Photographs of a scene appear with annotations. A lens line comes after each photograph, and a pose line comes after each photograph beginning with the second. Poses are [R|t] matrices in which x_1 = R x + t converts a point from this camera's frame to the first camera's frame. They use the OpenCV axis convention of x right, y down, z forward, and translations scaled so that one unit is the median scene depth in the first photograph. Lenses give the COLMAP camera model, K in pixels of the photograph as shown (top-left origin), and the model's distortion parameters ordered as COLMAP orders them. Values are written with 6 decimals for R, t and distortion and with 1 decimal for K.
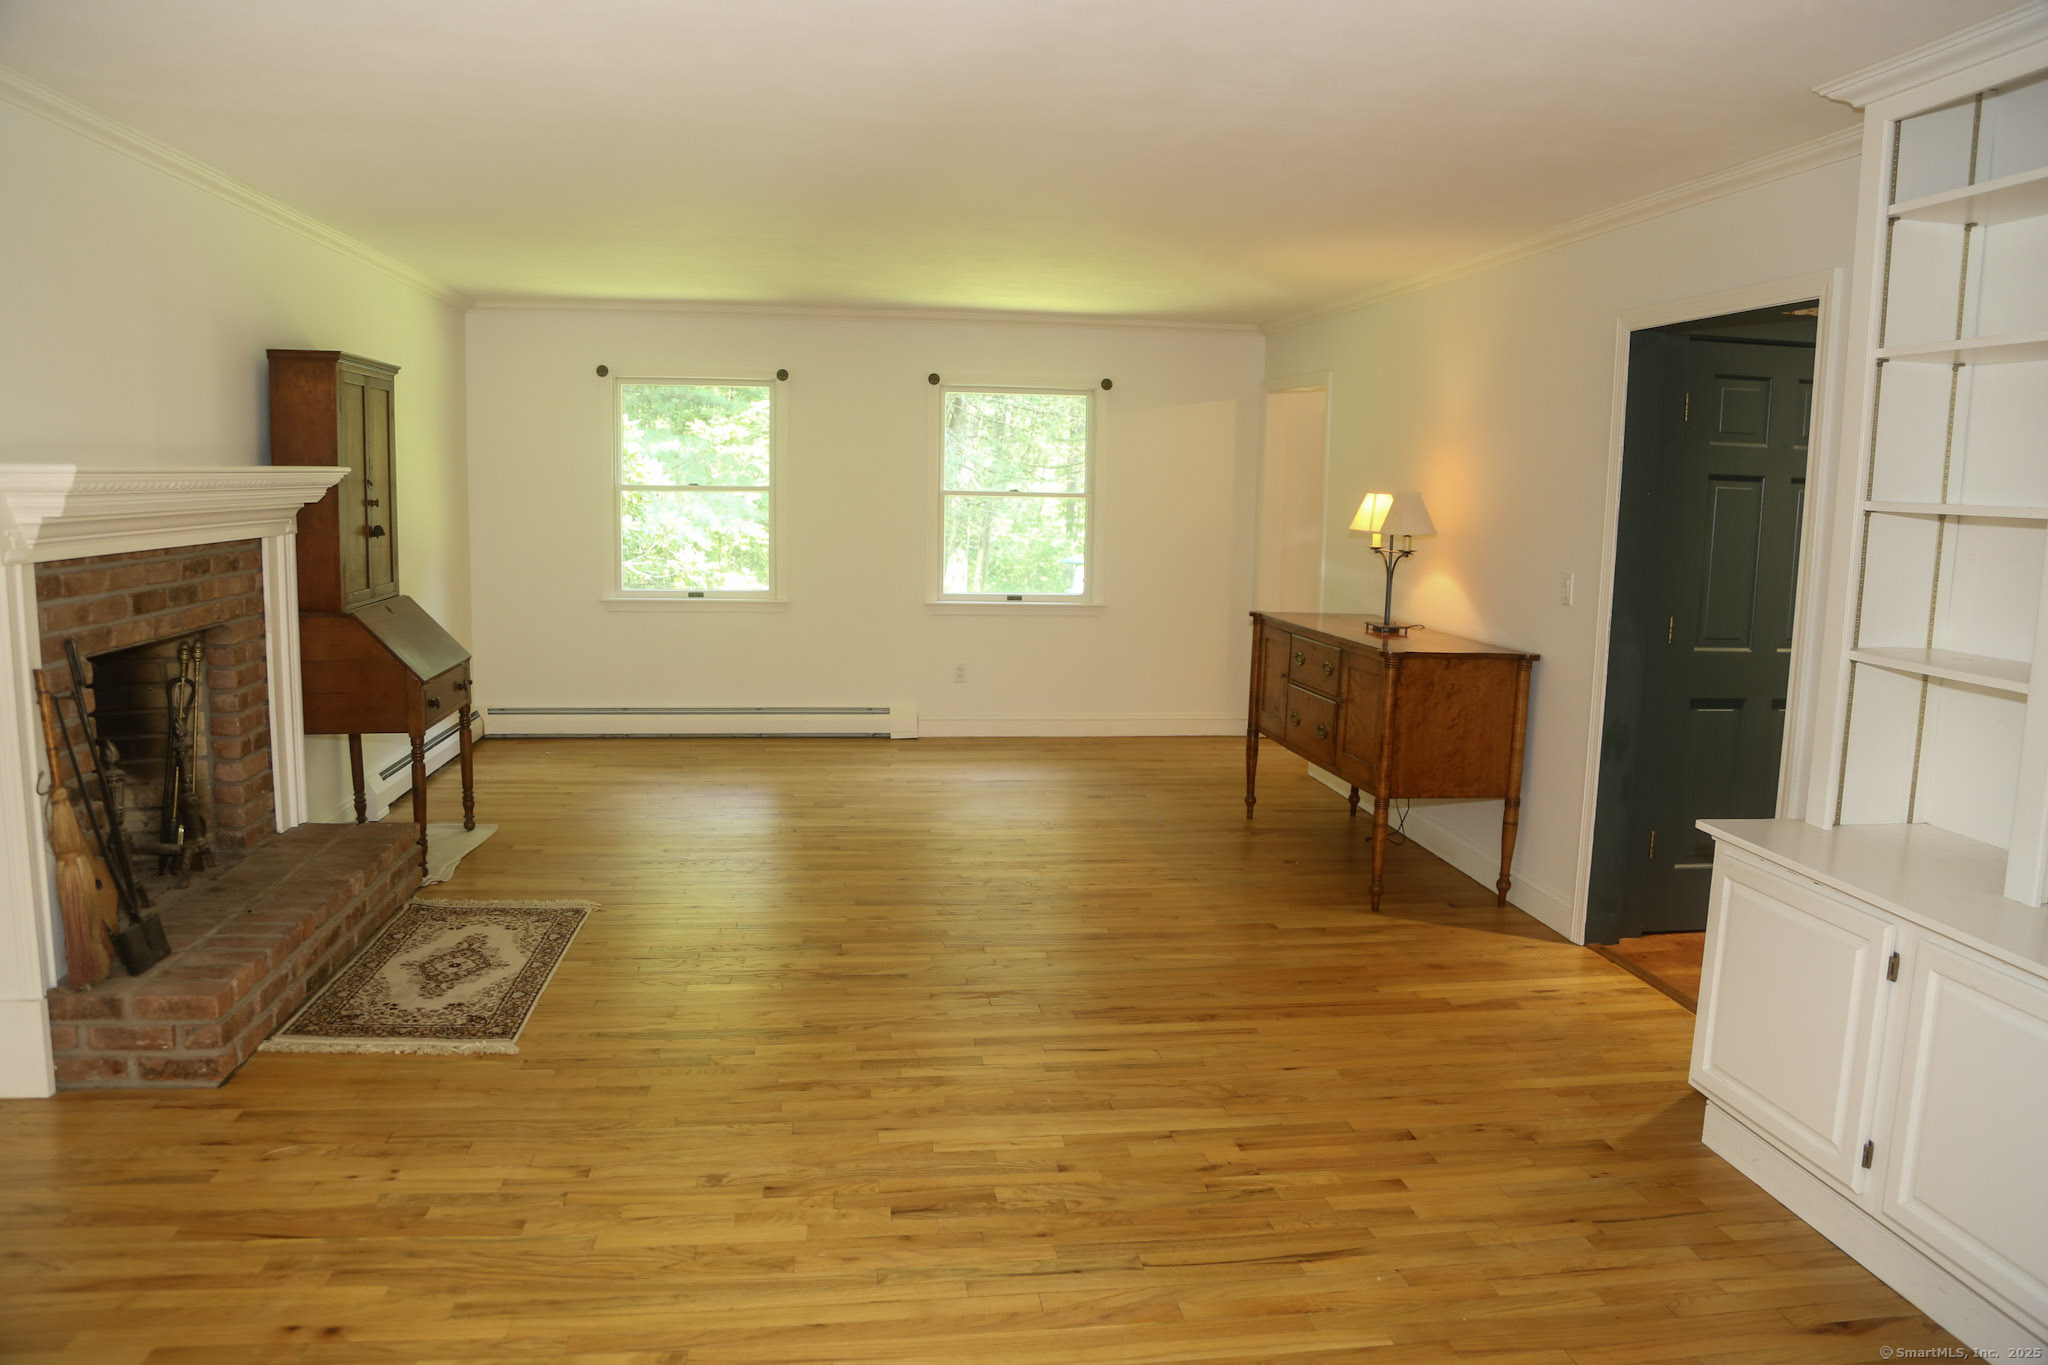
lens RADIAL K [[1398.6, 0, 1024.0], [0, 1398.6, 682.5], [0, 0, 1]] dist [-0.109145, -0.000532]
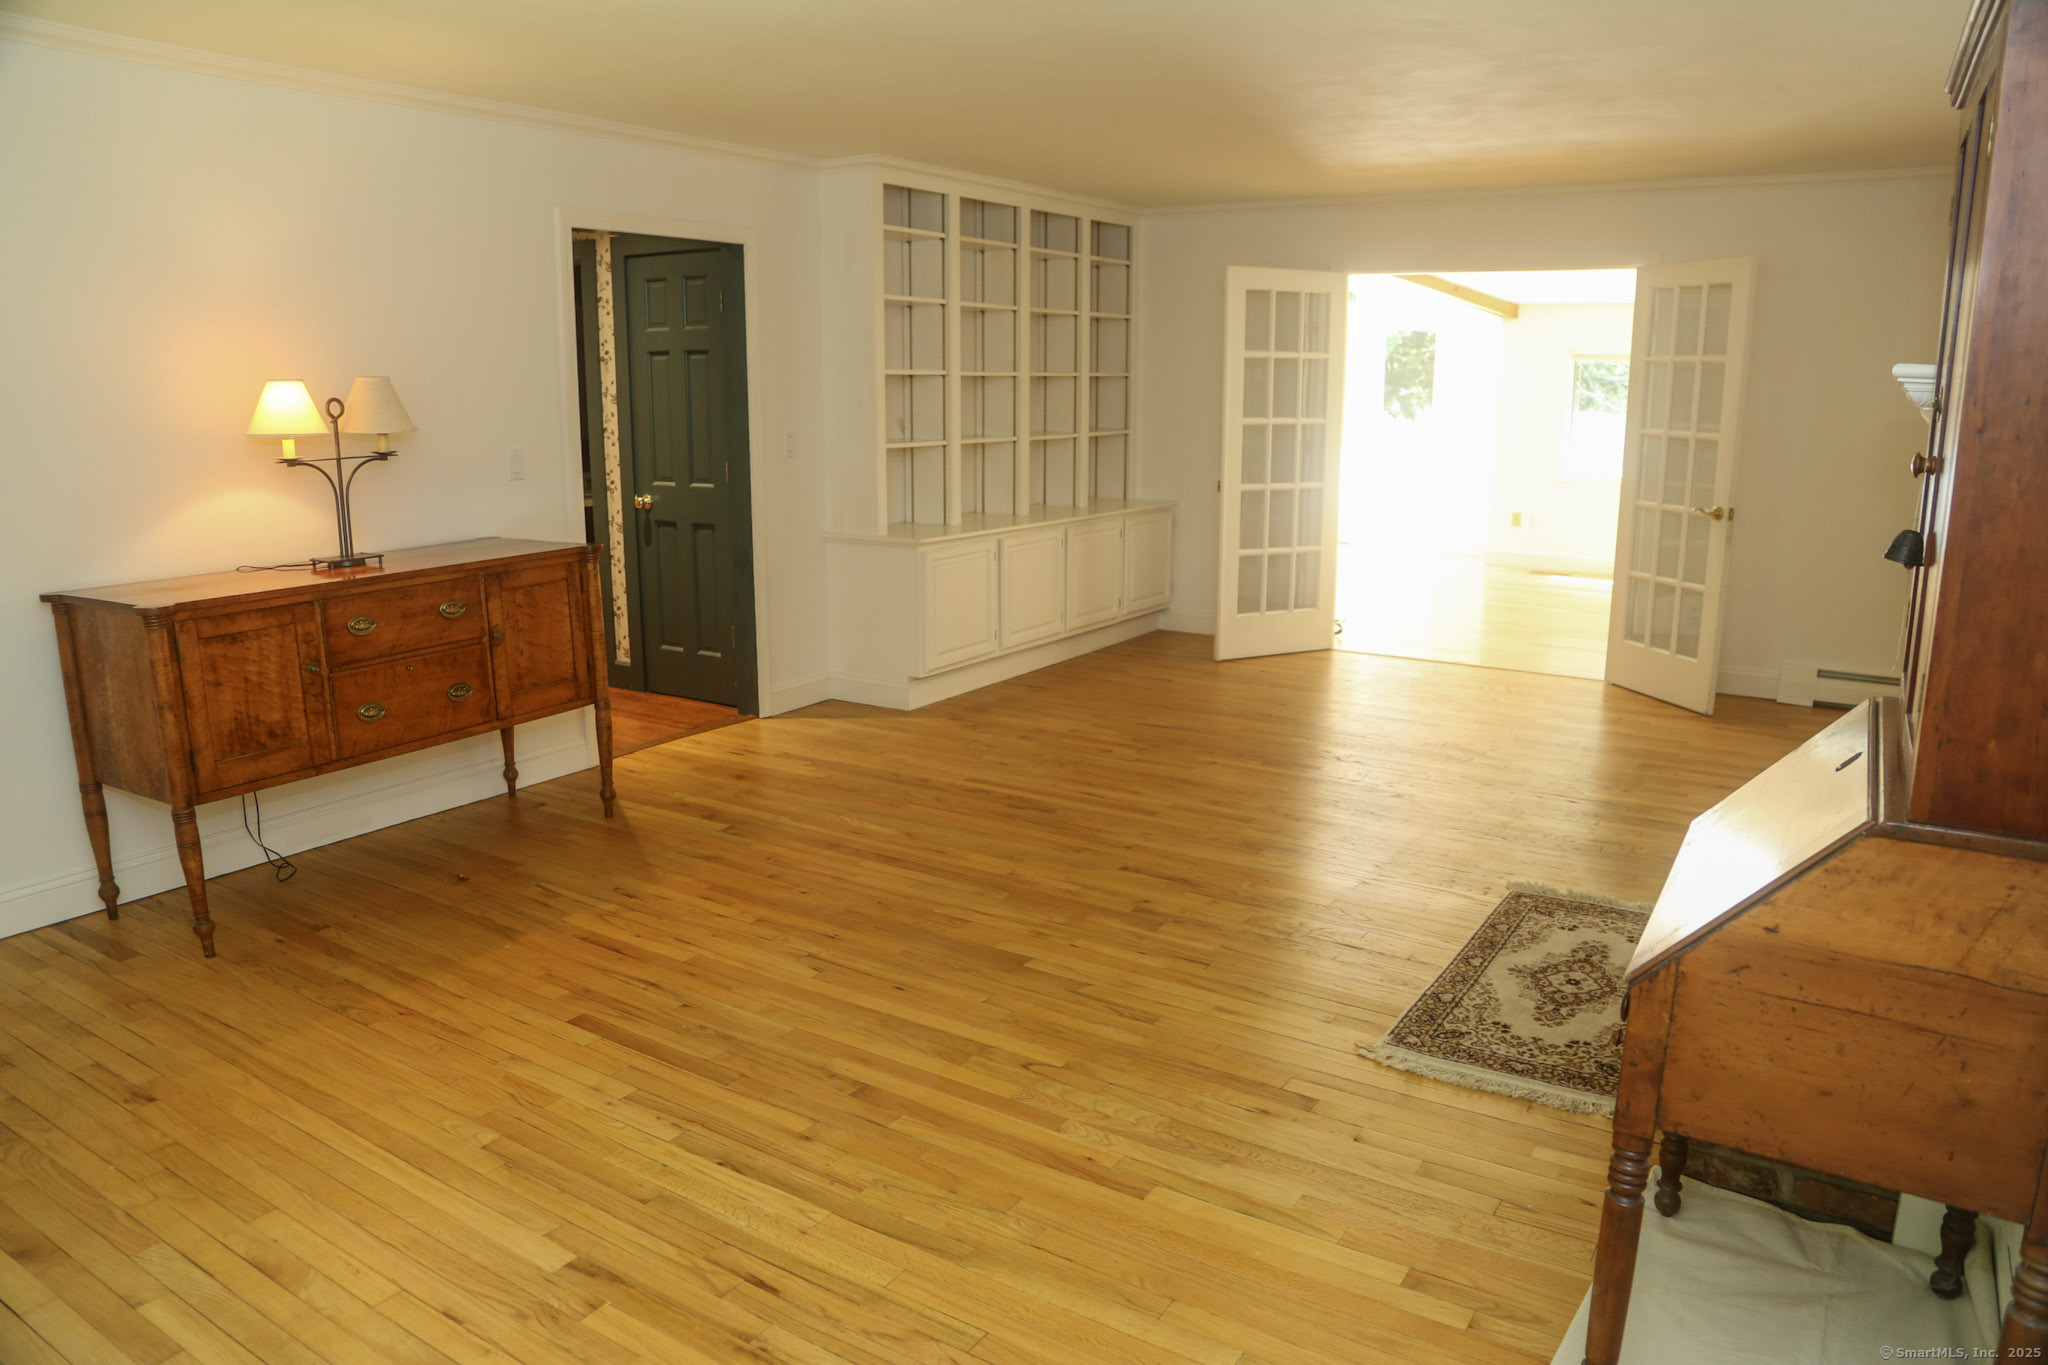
lens RADIAL K [[1398.6, 0, 1024.0], [0, 1398.6, 682.5], [0, 0, 1]] dist [-0.109145, -0.000532]
pose [[-0.762057, -0.163059, 0.626642, -0.626858], [0.070909, 0.940937, 0.331073, -0.249623], [-0.643615, 0.296731, -0.705485, 1.675328]]
